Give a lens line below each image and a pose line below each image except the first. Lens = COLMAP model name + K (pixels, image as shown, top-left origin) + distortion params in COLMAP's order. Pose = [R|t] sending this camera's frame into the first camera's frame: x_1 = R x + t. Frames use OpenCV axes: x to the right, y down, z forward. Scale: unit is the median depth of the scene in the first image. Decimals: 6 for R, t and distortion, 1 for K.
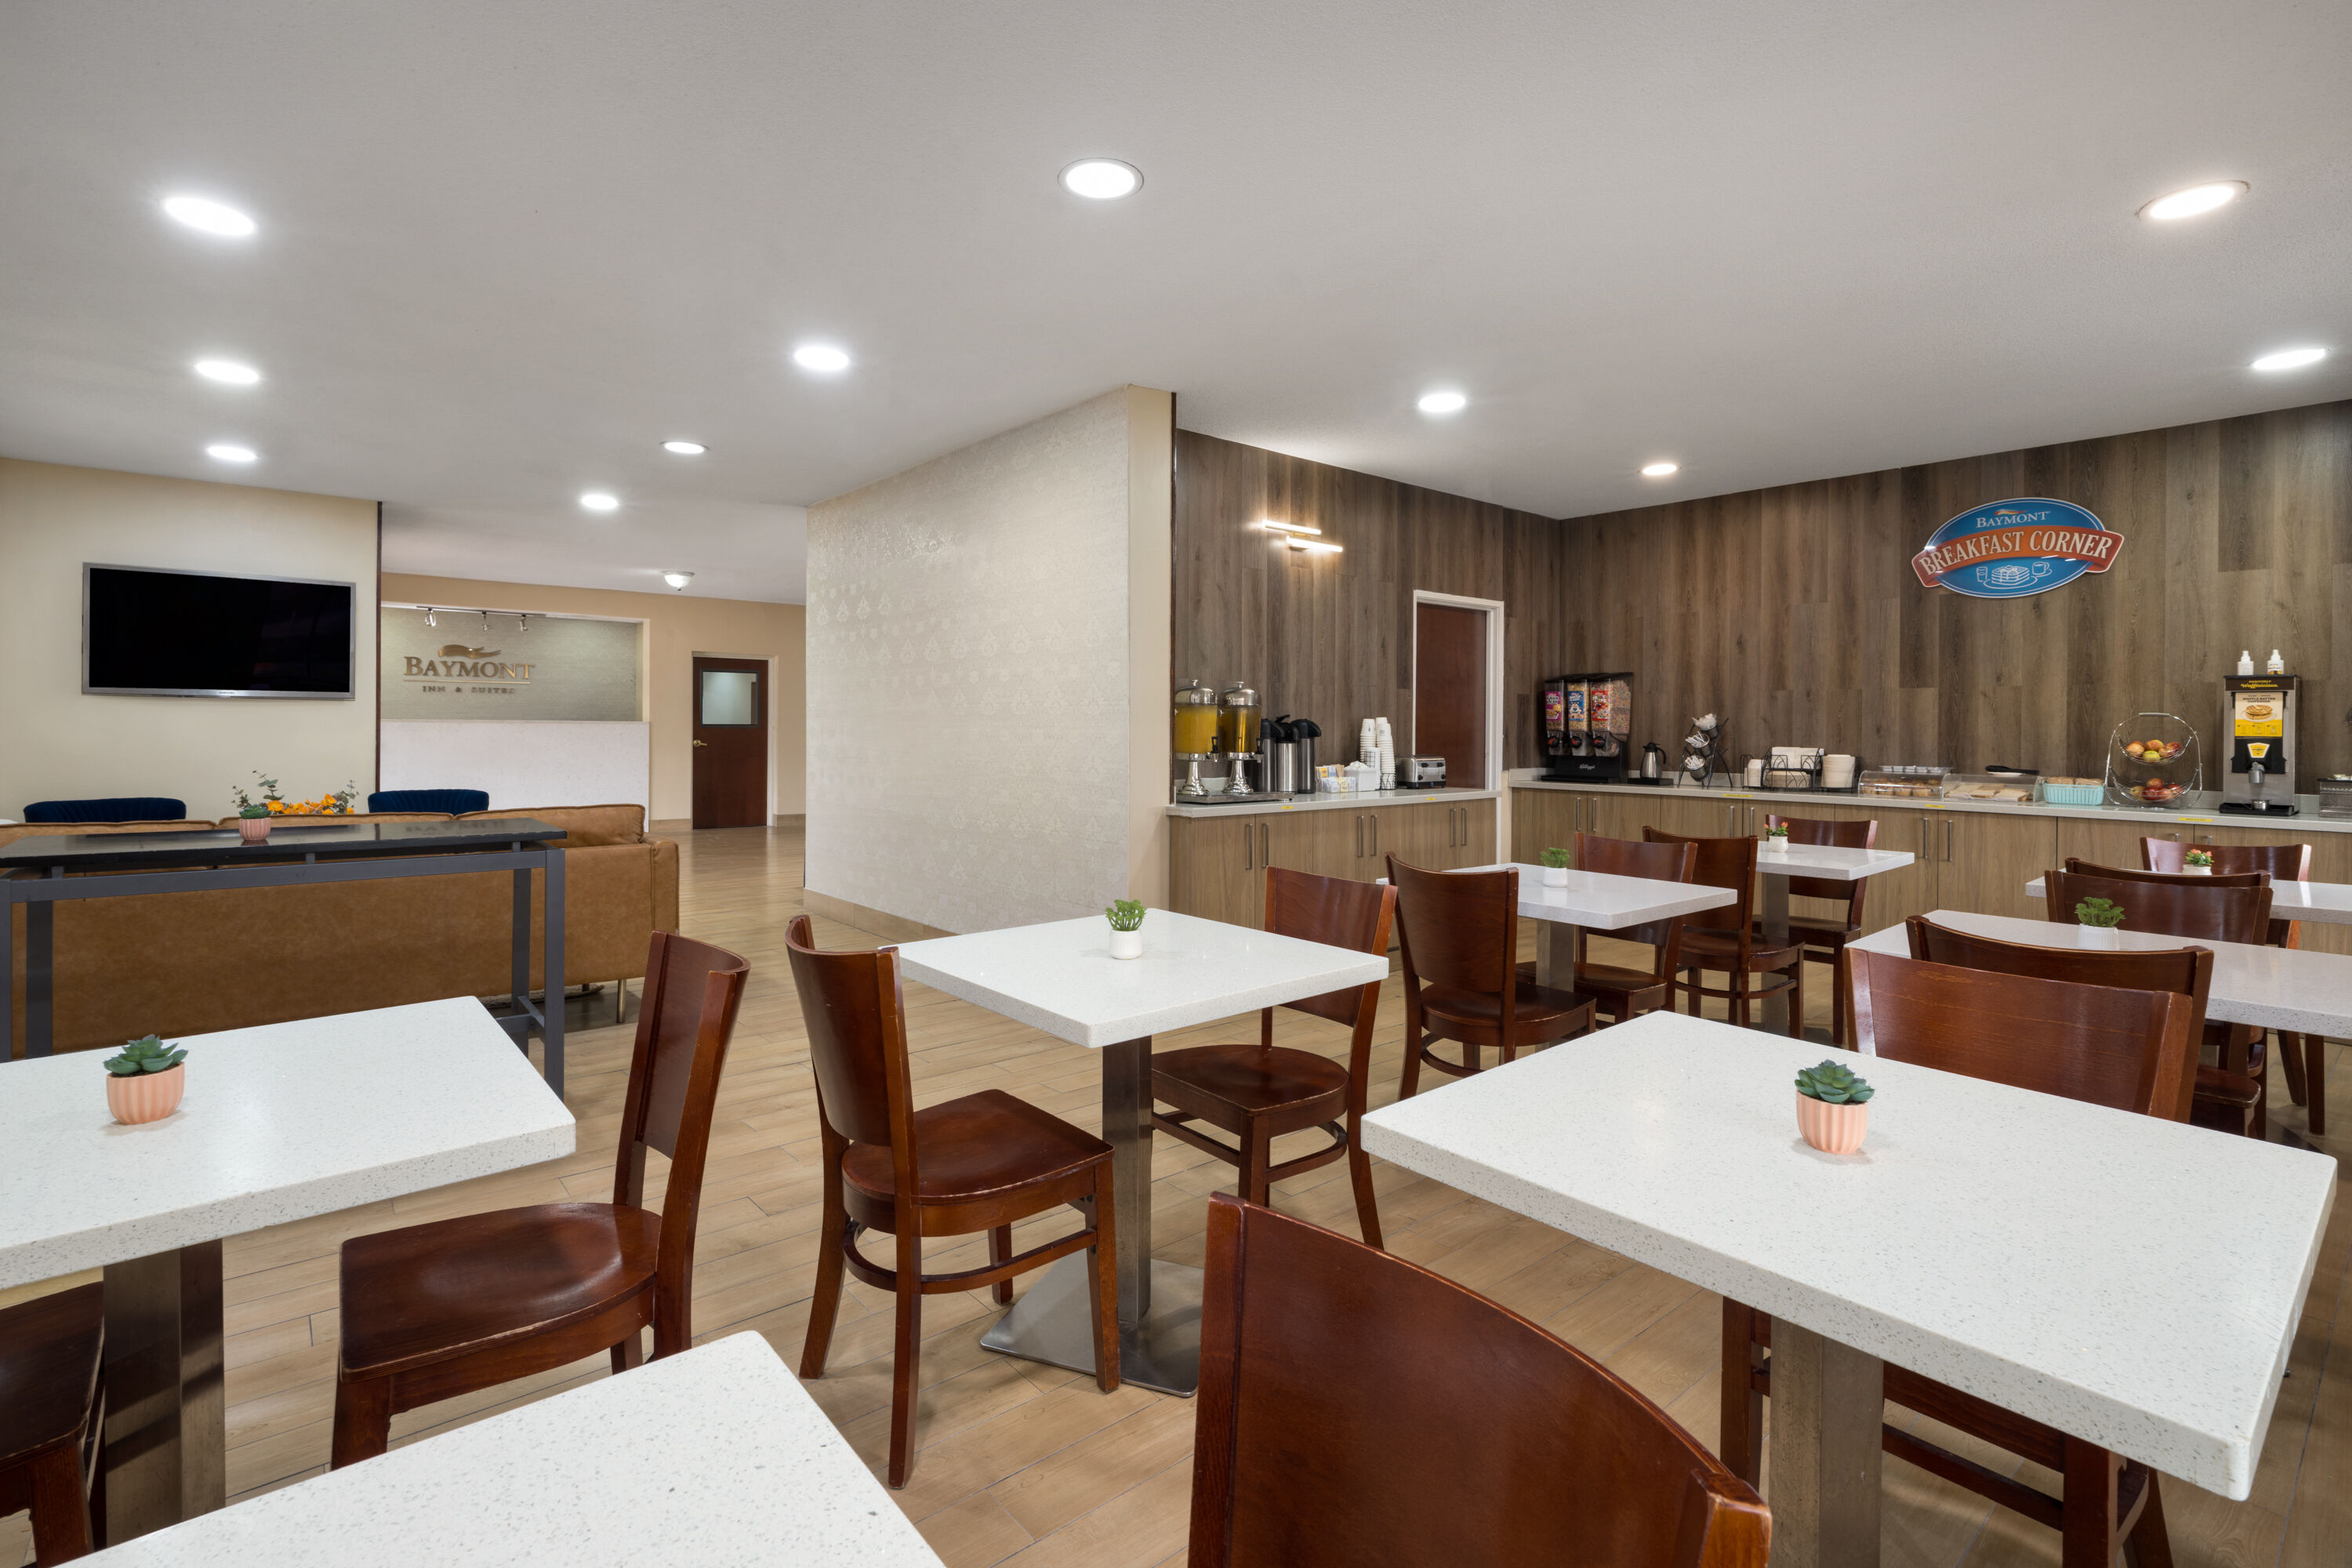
lens RADIAL K [[1083.6, 0, 1186.1], [0, 1083.6, 719.6], [0, 0, 1]] dist [-0.000268, 0.005807]
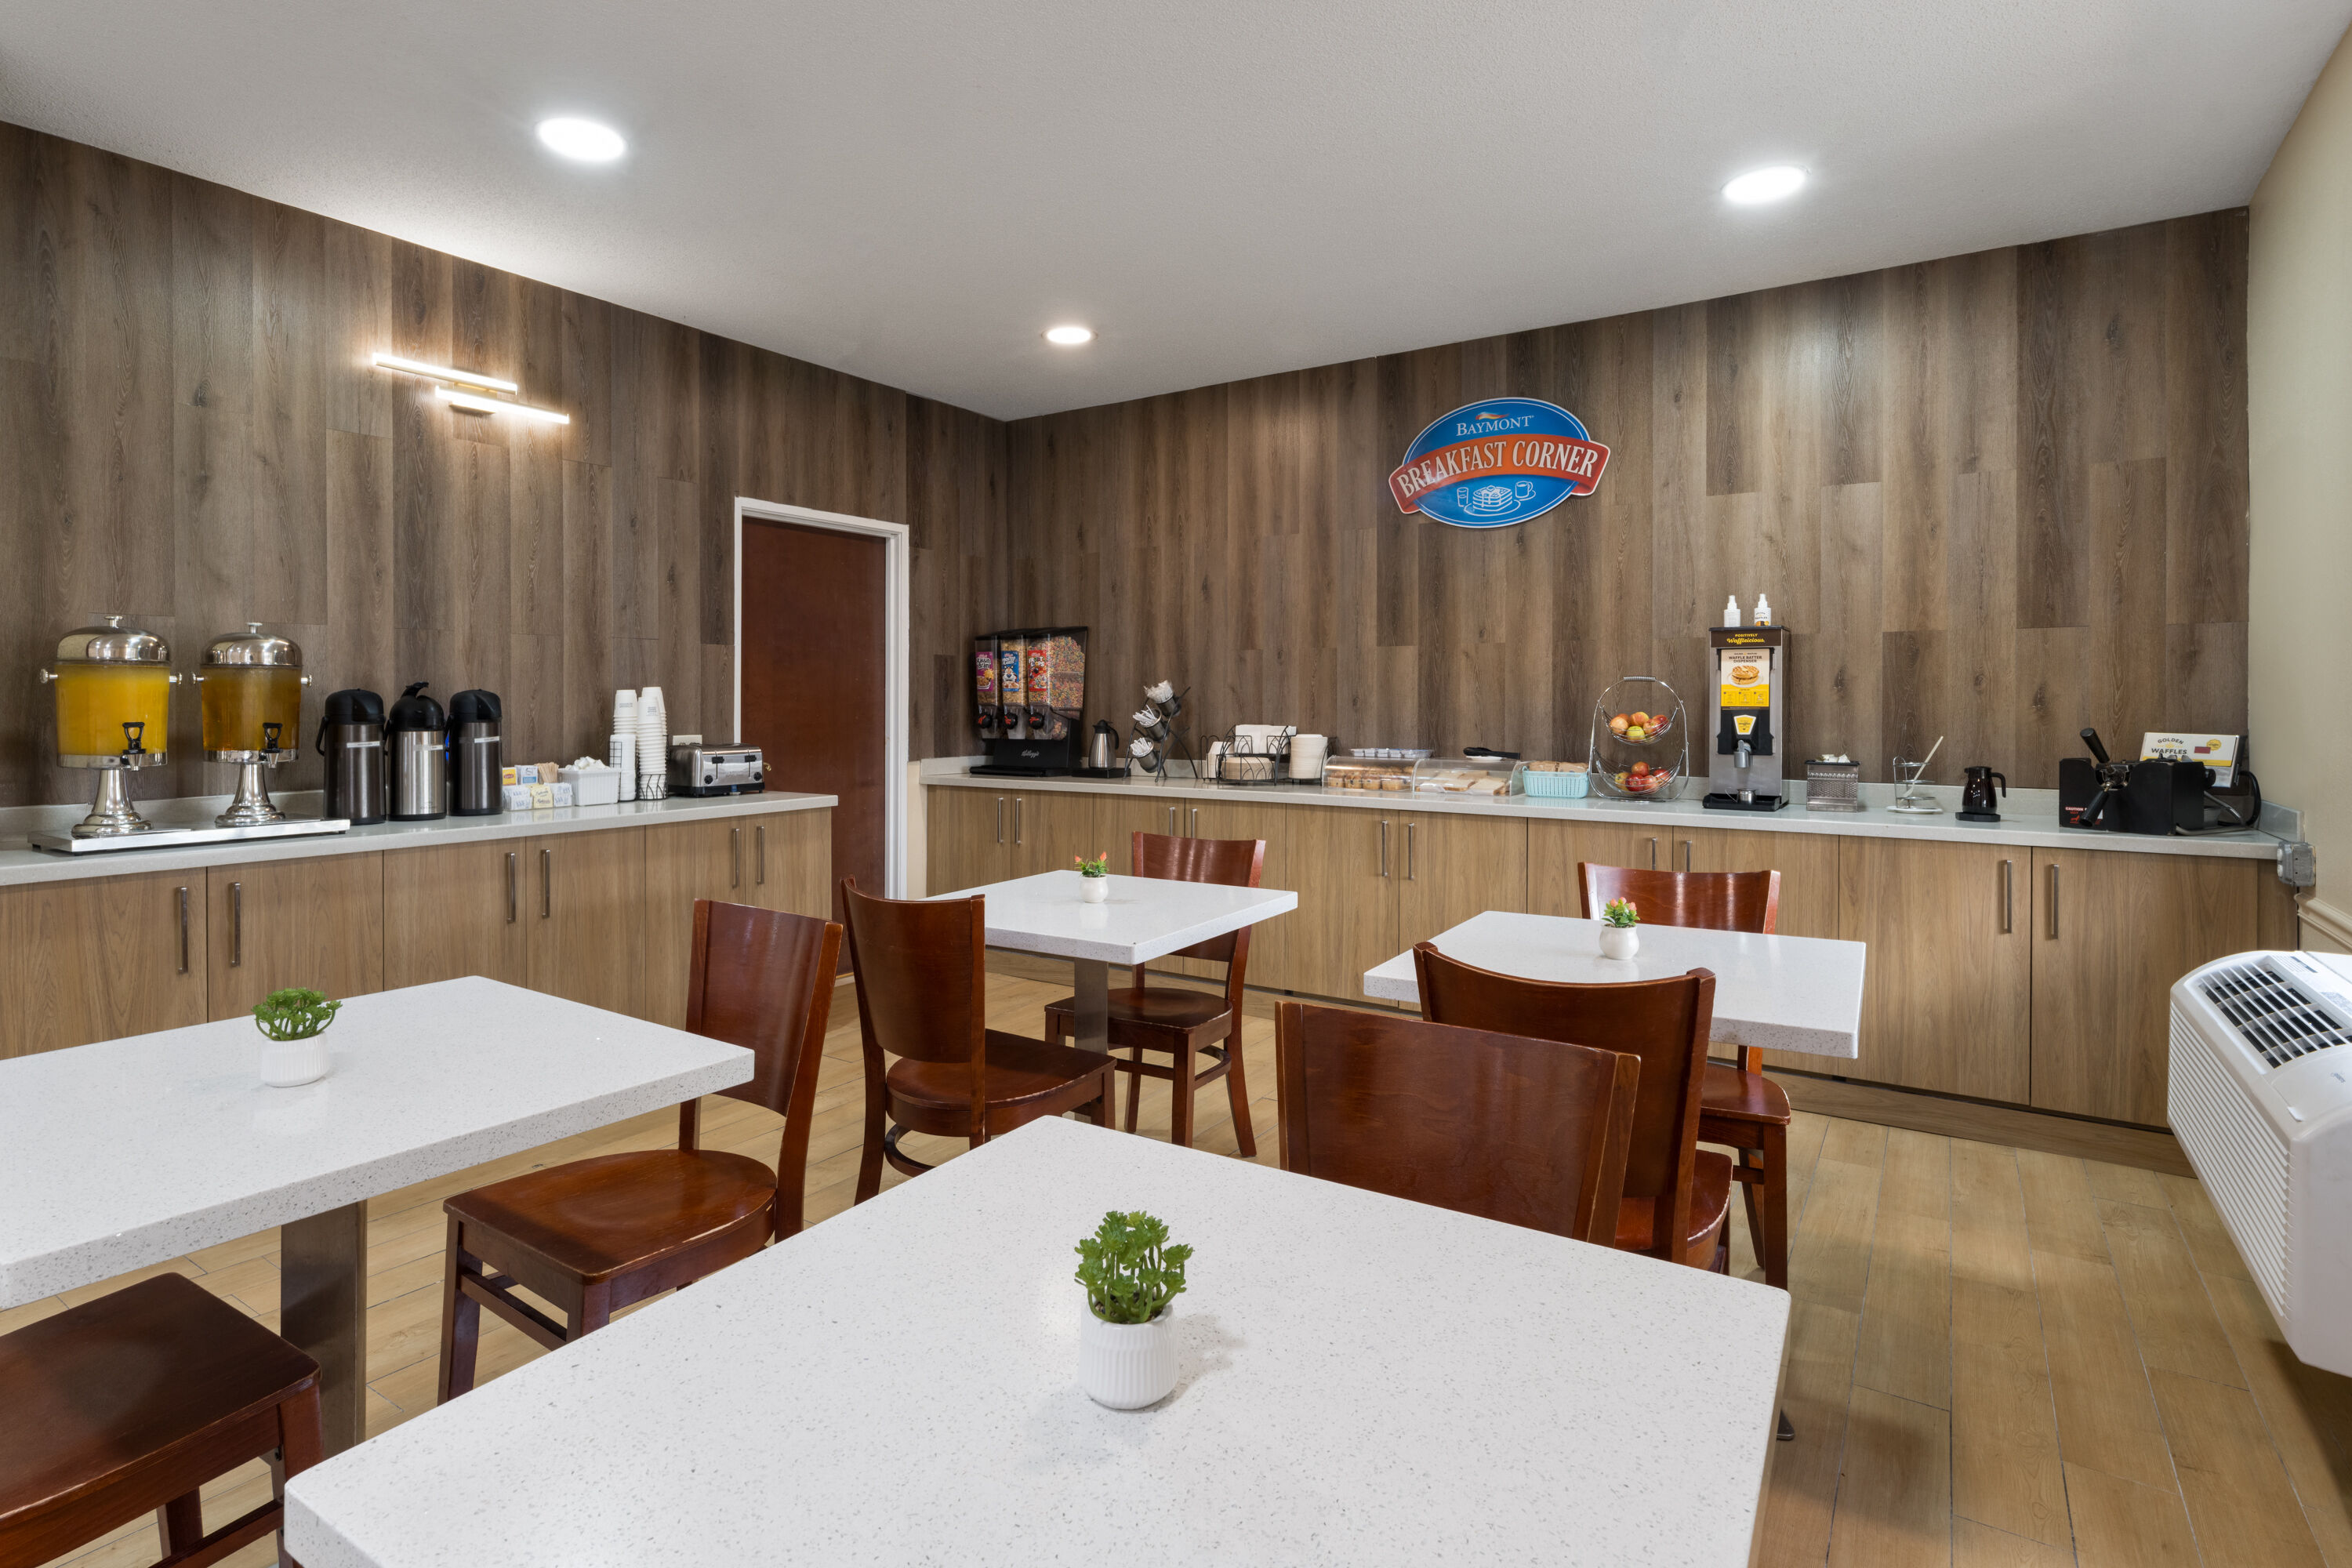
lens RADIAL K [[1156.2, 0, 1175.7], [0, 1156.2, 691.6], [0, 0, 1]] dist [0.016816, 0.000047]
pose [[0.962380, -0.004232, 0.271675, 0.306813], [0.004882, 0.999987, -0.001719, 0.003574], [-0.271664, 0.002981, 0.962388, 0.261920]]
